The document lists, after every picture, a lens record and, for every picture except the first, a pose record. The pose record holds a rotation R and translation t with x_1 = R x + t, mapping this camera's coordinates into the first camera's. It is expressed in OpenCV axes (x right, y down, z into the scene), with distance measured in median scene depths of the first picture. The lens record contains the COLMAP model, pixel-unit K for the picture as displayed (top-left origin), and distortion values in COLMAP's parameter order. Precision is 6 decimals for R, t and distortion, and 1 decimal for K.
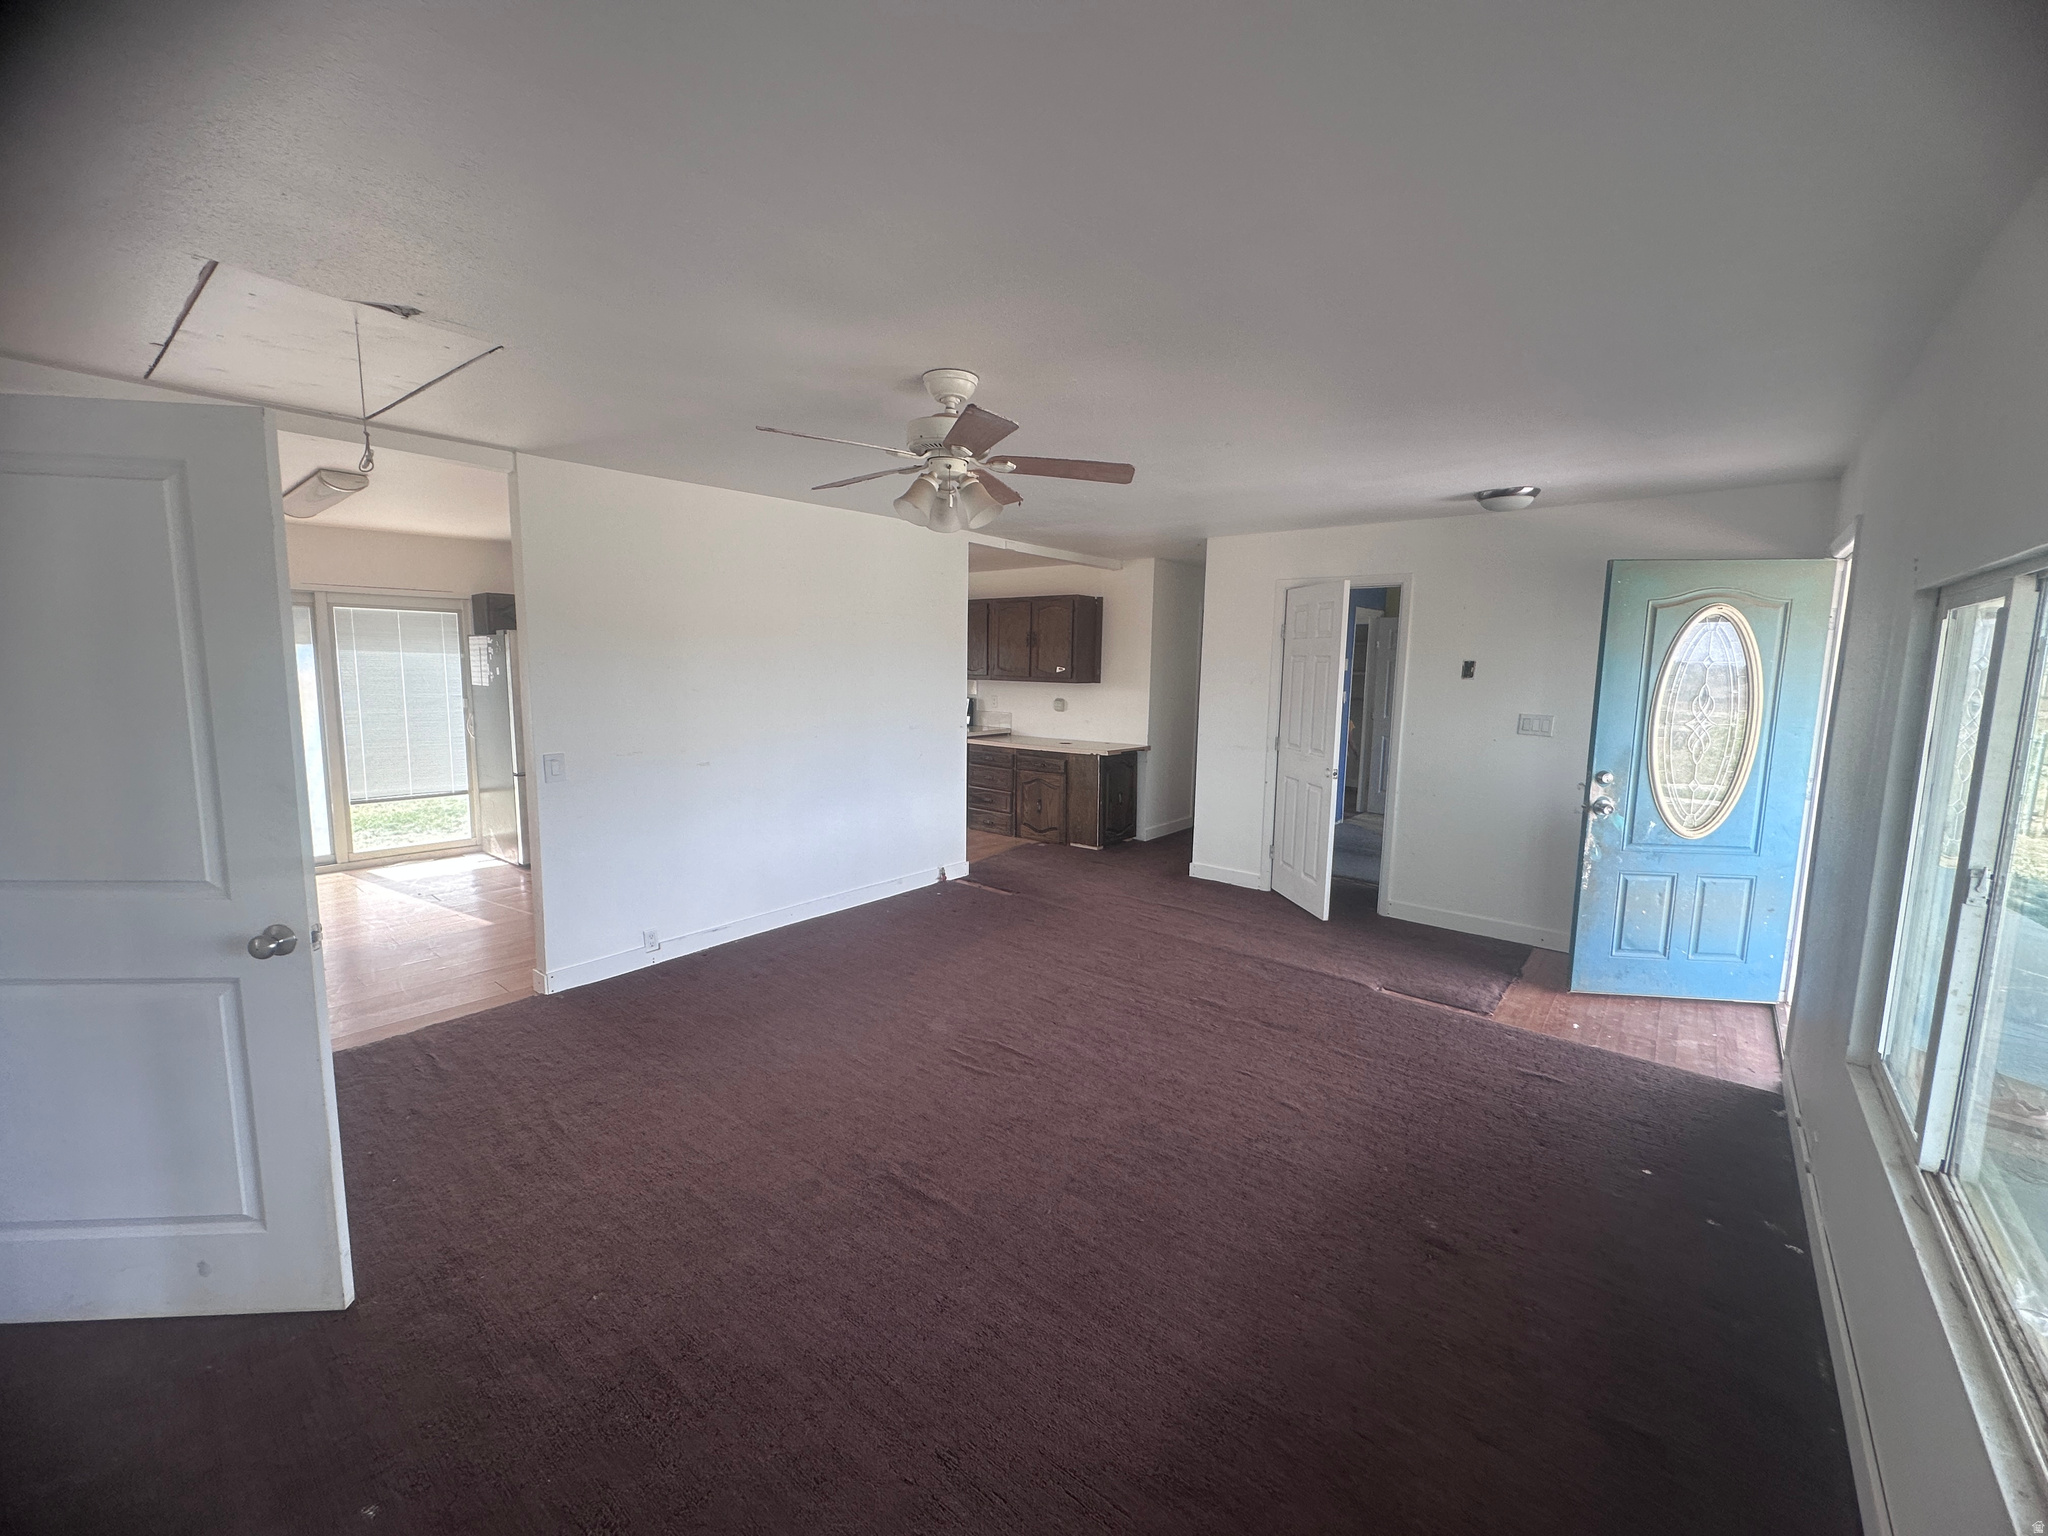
lens RADIAL K [[825.5, 0, 1024.0], [0, 825.5, 768.0], [0, 0, 1]] dist [-0.000377, 0.000037]
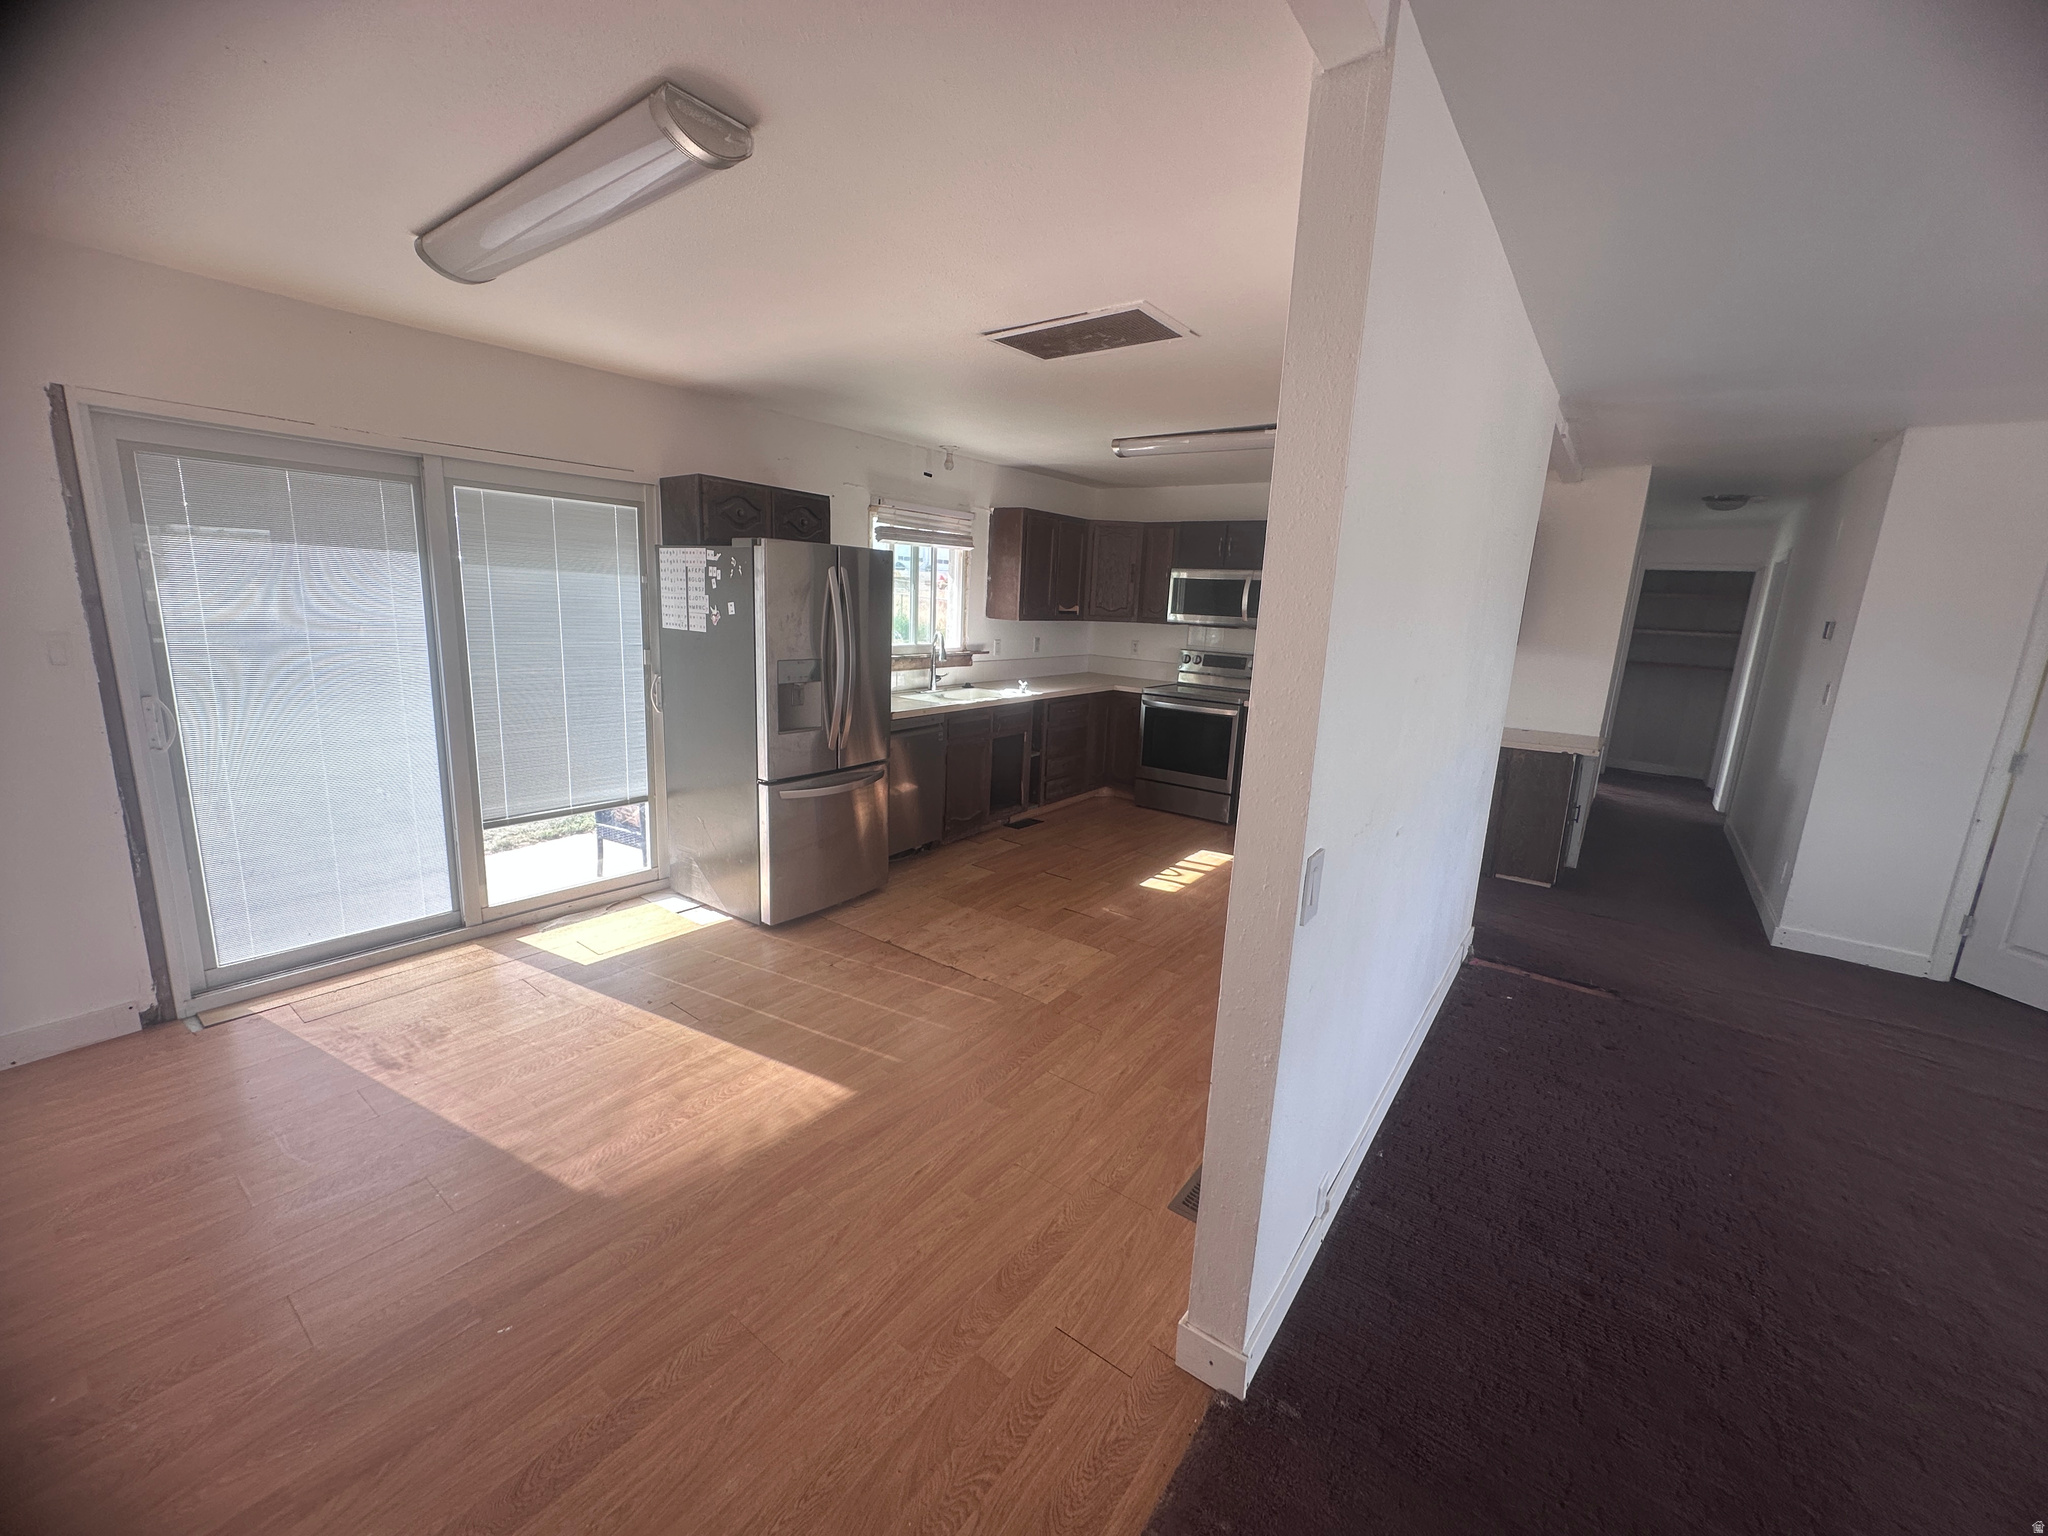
lens RADIAL K [[825.5, 0, 1024.0], [0, 825.5, 768.0], [0, 0, 1]] dist [-0.000377, 0.000037]
pose [[0.998069, 0.017024, 0.059743, -0.456874], [-0.021448, 0.997012, 0.074206, -0.050791], [-0.058301, -0.075344, 0.995452, 0.383138]]
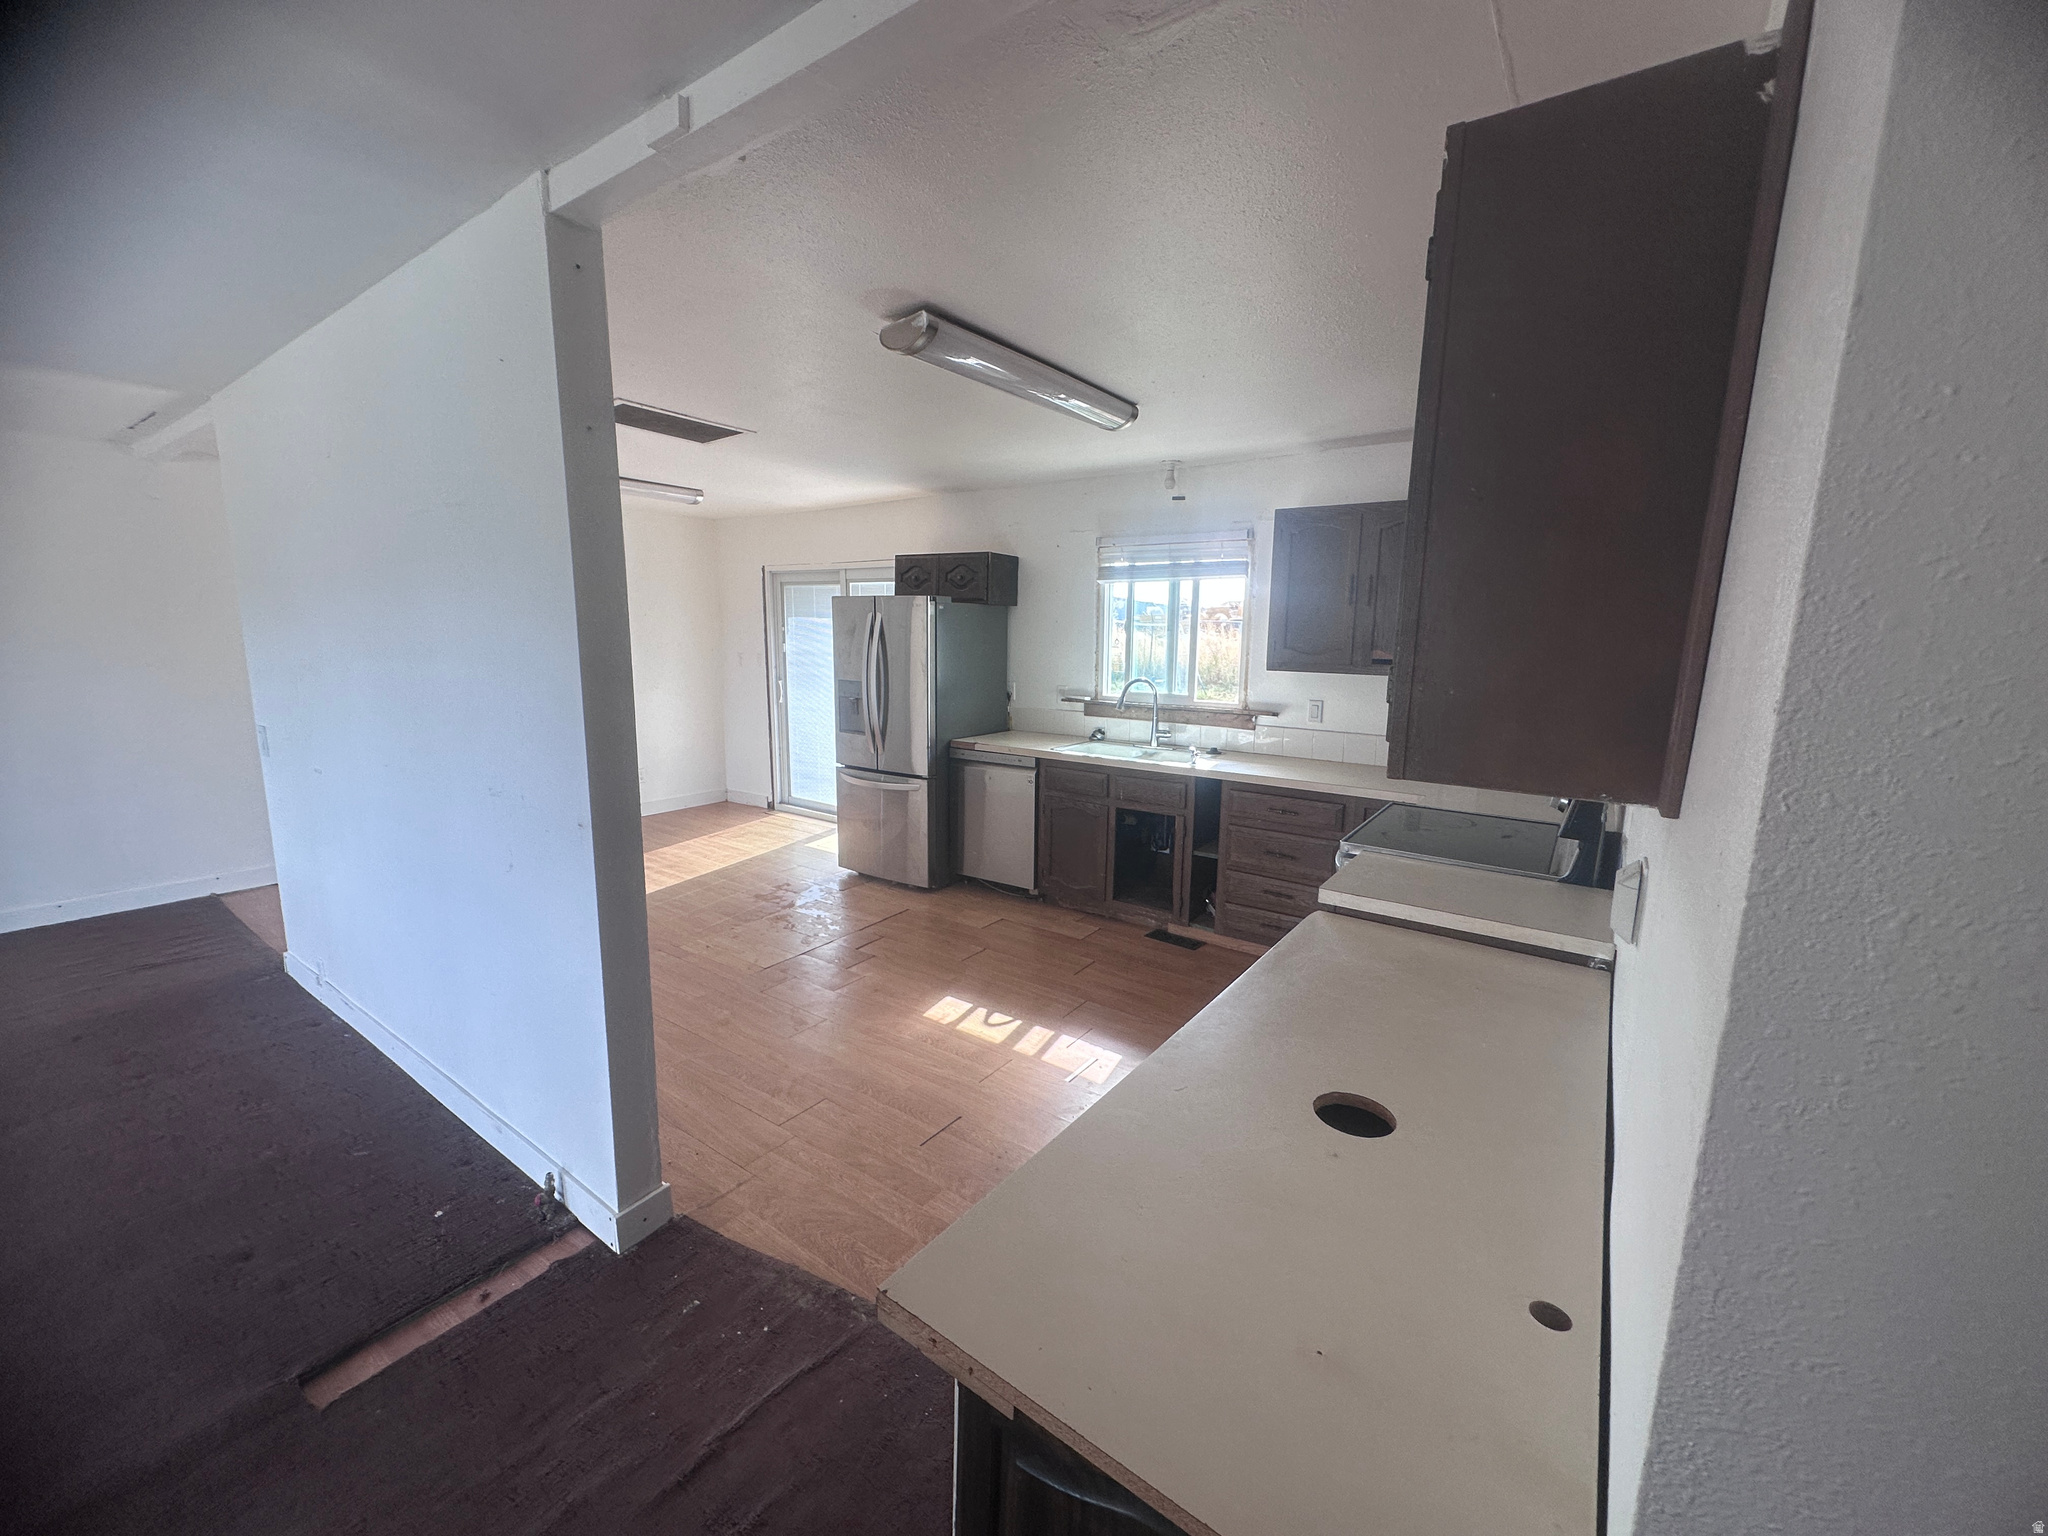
lens RADIAL K [[825.5, 0, 1024.0], [0, 825.5, 768.0], [0, 0, 1]] dist [-0.000377, 0.000037]
pose [[0.062818, 0.160611, -0.985017, 0.267454], [-0.142747, 0.978264, 0.150406, -0.147552], [0.987764, 0.131160, 0.084379, 1.120960]]
